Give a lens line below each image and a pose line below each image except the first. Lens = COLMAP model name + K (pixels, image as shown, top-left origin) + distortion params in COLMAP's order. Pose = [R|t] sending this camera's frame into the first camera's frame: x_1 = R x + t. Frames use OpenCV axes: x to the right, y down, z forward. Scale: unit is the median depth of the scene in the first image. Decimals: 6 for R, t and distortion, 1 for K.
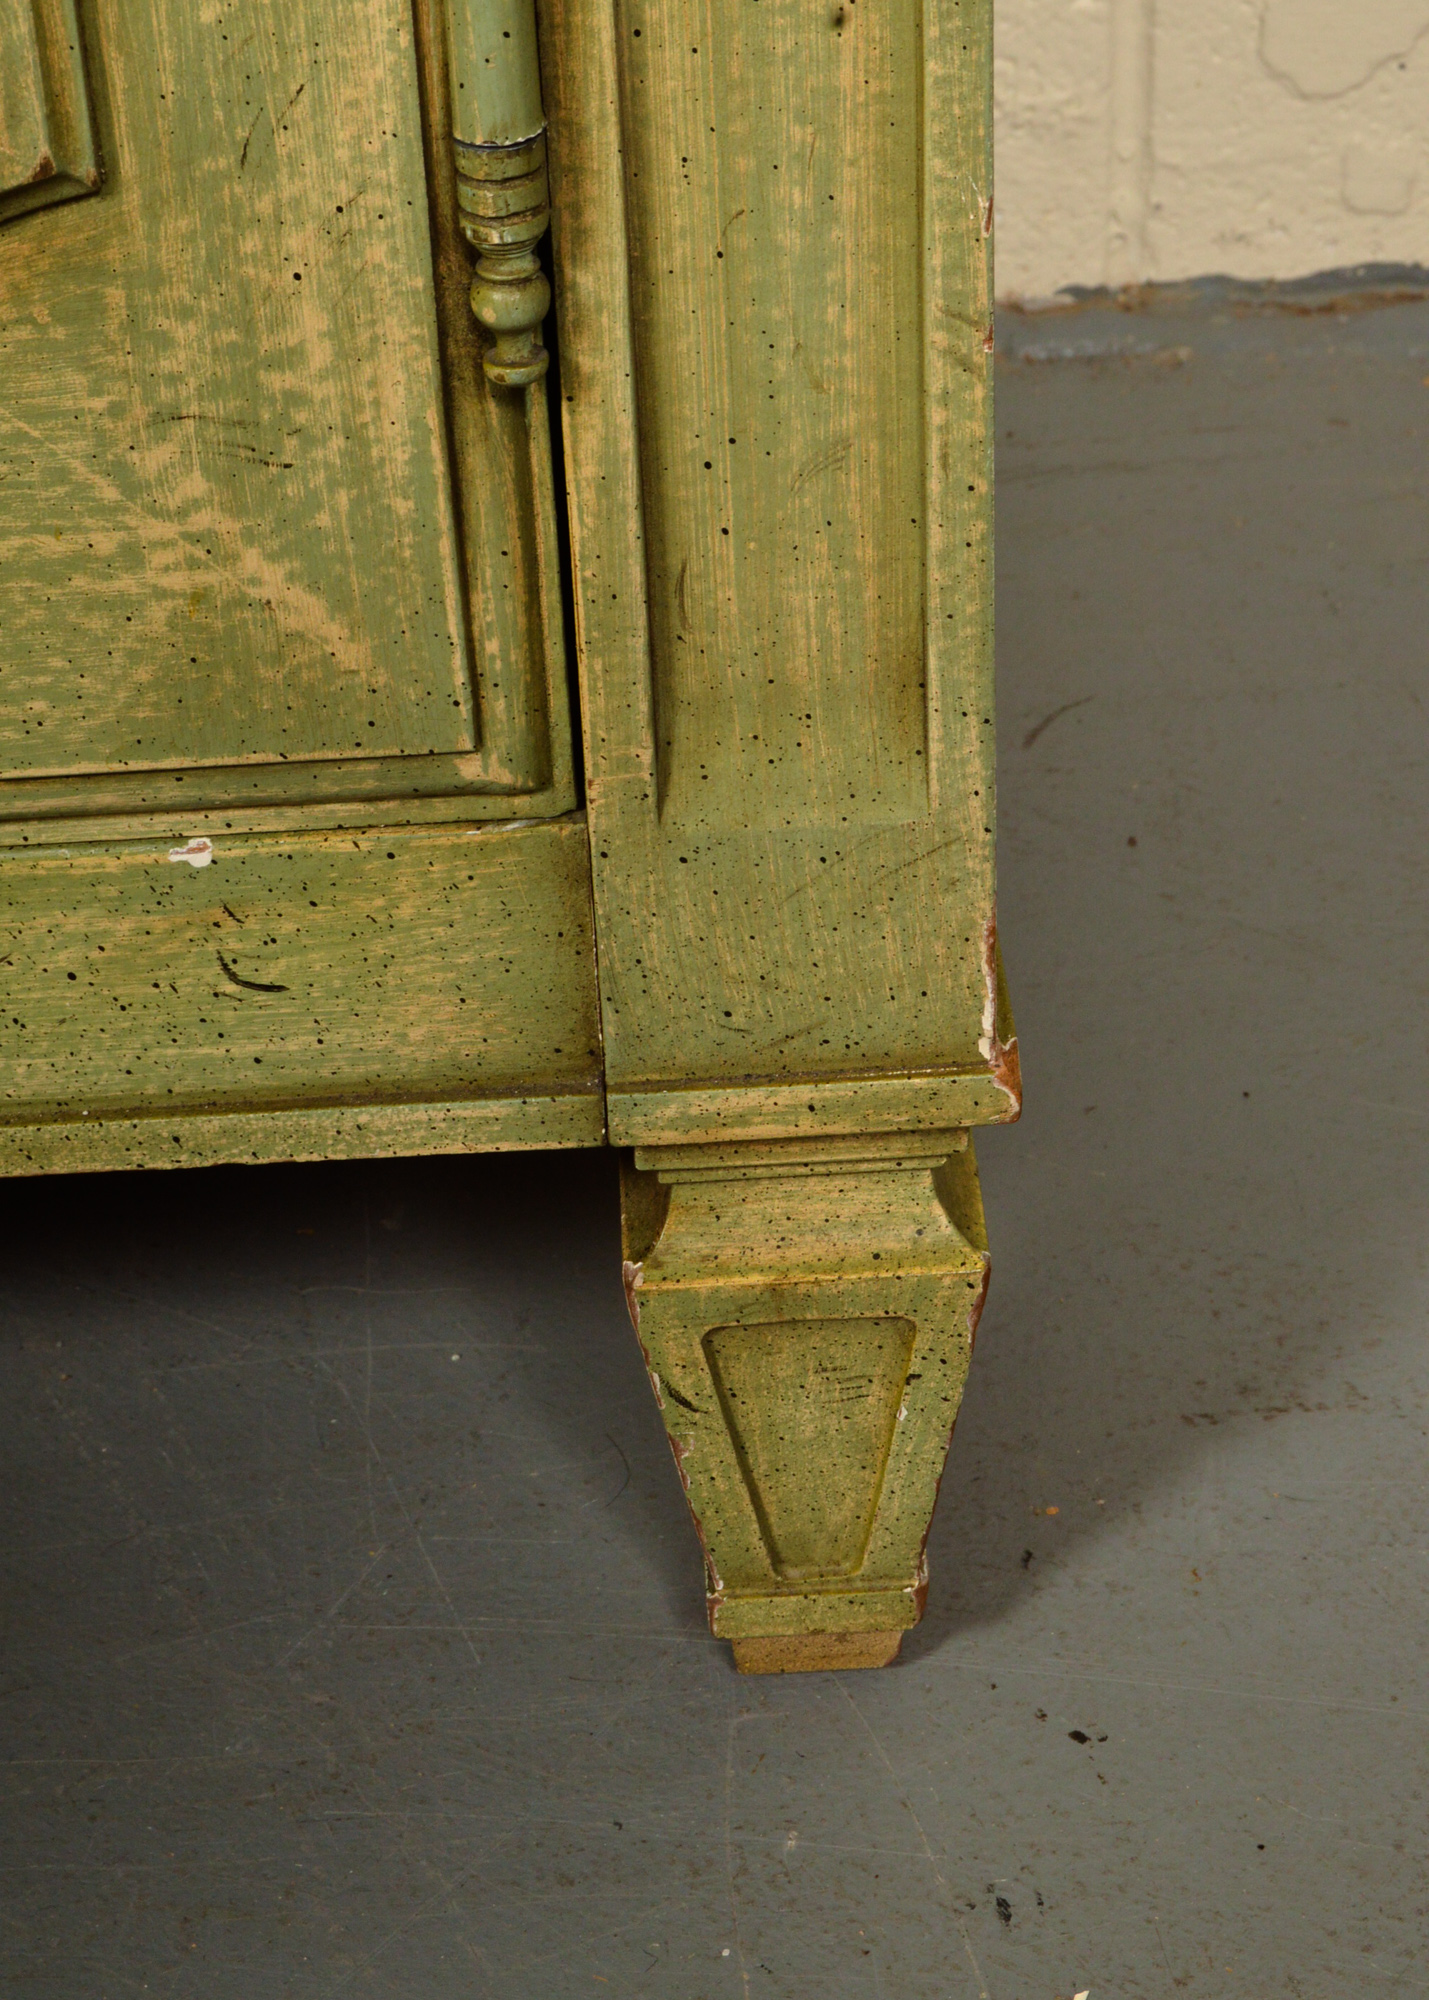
lens RADIAL K [[4390.5, 0, 722.5], [0, 4390.5, 1001.3], [0, 0, 1]] dist [-0.043579, 0.000000]
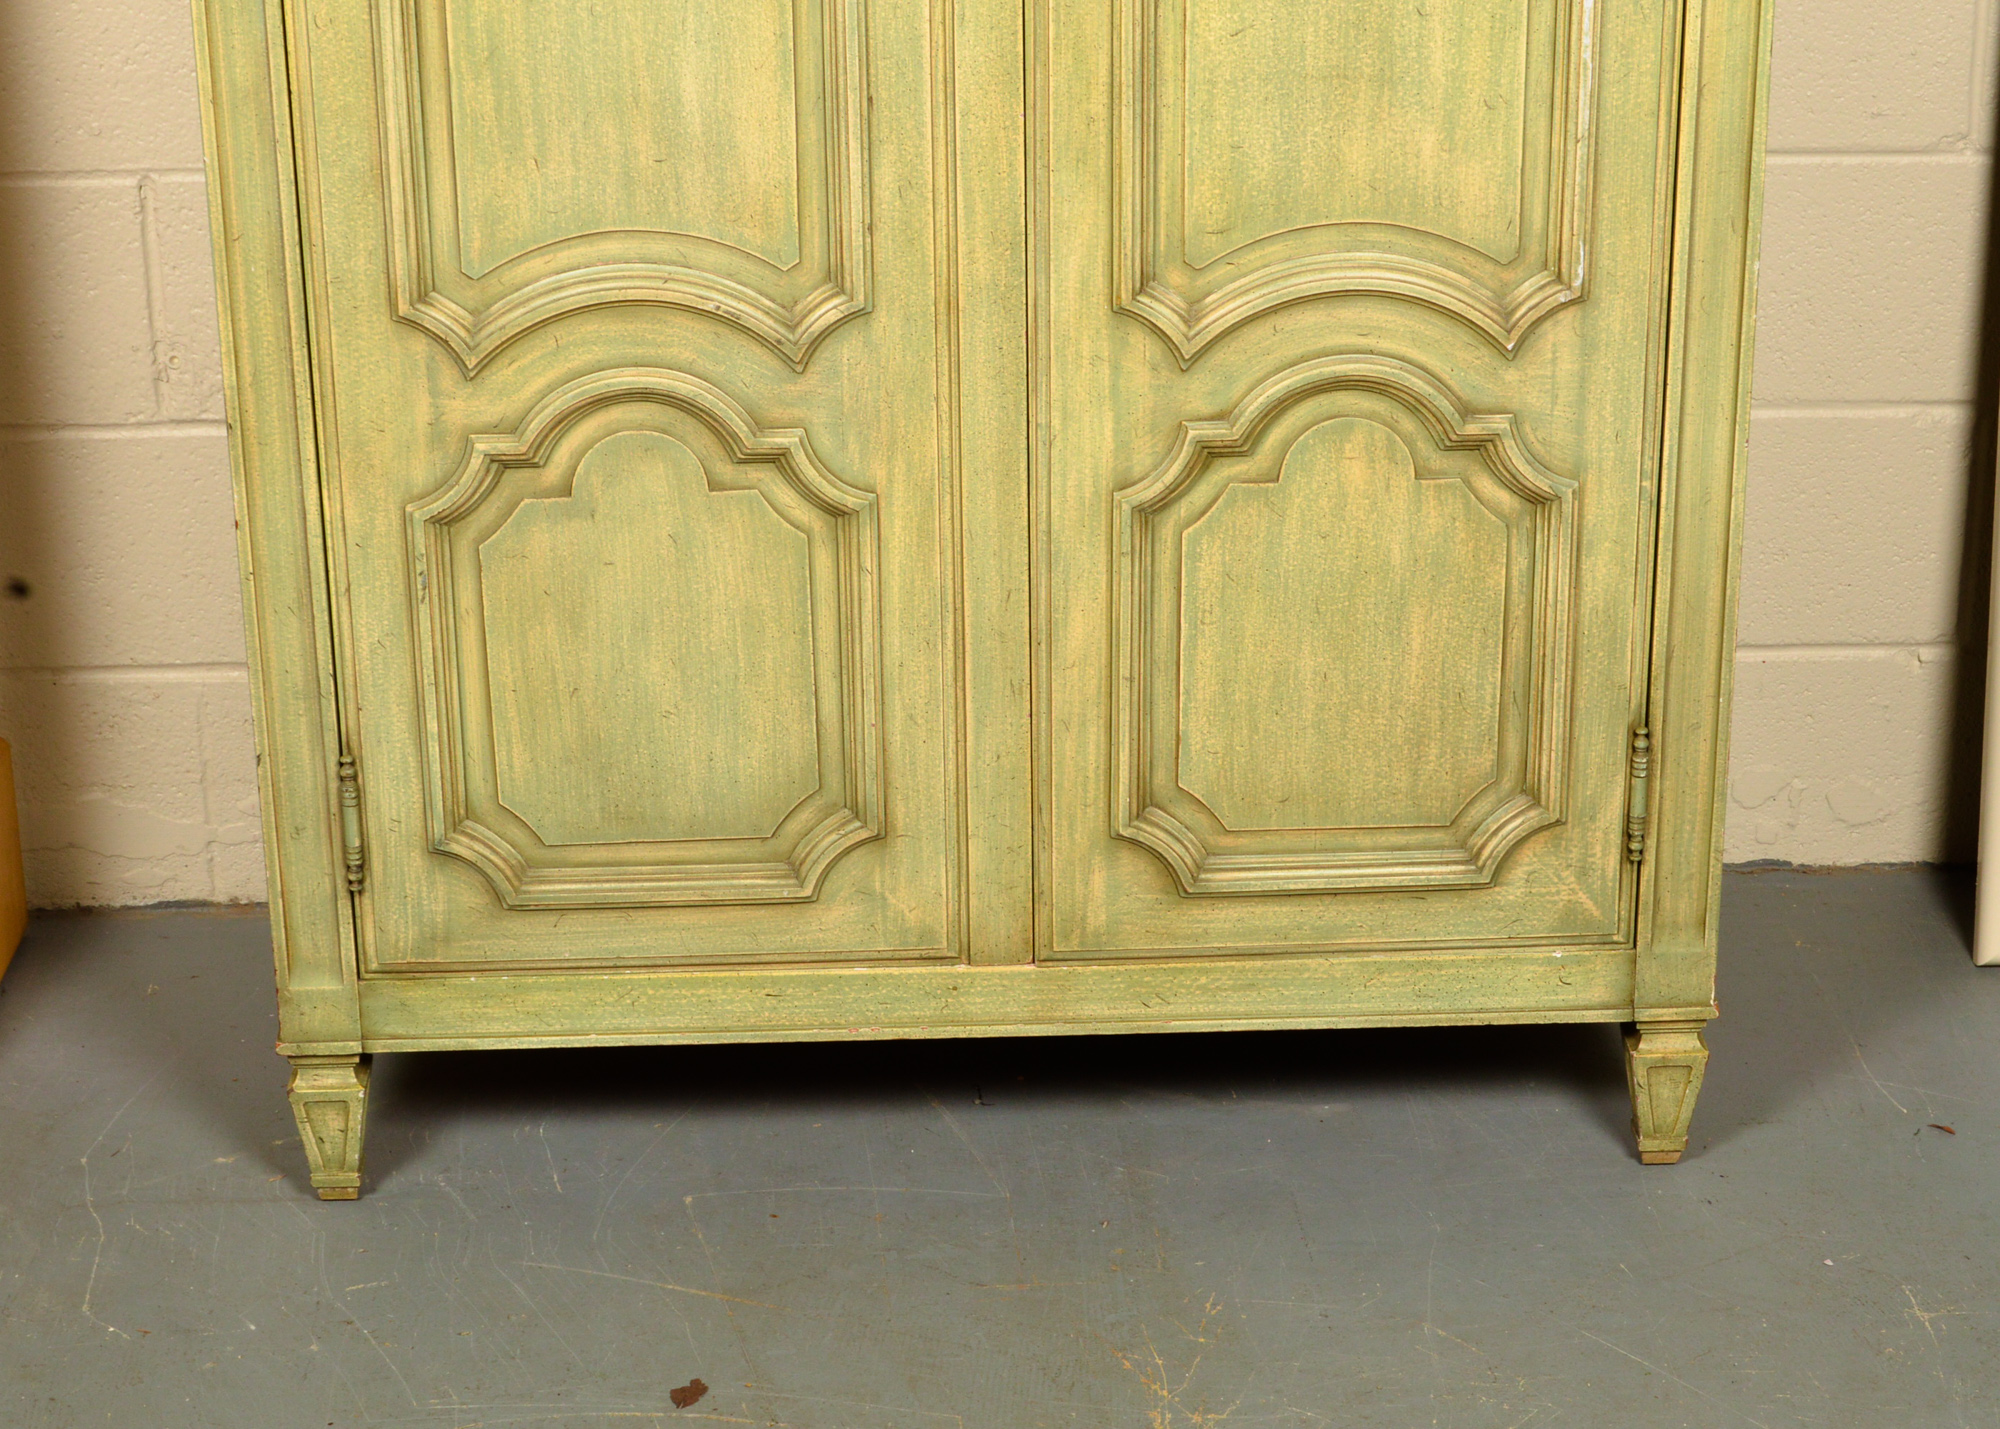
lens RADIAL K [[4224.6, 0, 997.8], [0, 4224.6, 725.8], [0, 0, 1]] dist [-0.035159, 0.000000]
pose [[0.999650, 0.026193, 0.003832, -0.786091], [-0.024774, 0.976701, -0.213170, 0.756060], [-0.009326, 0.213000, 0.977008, -3.766494]]
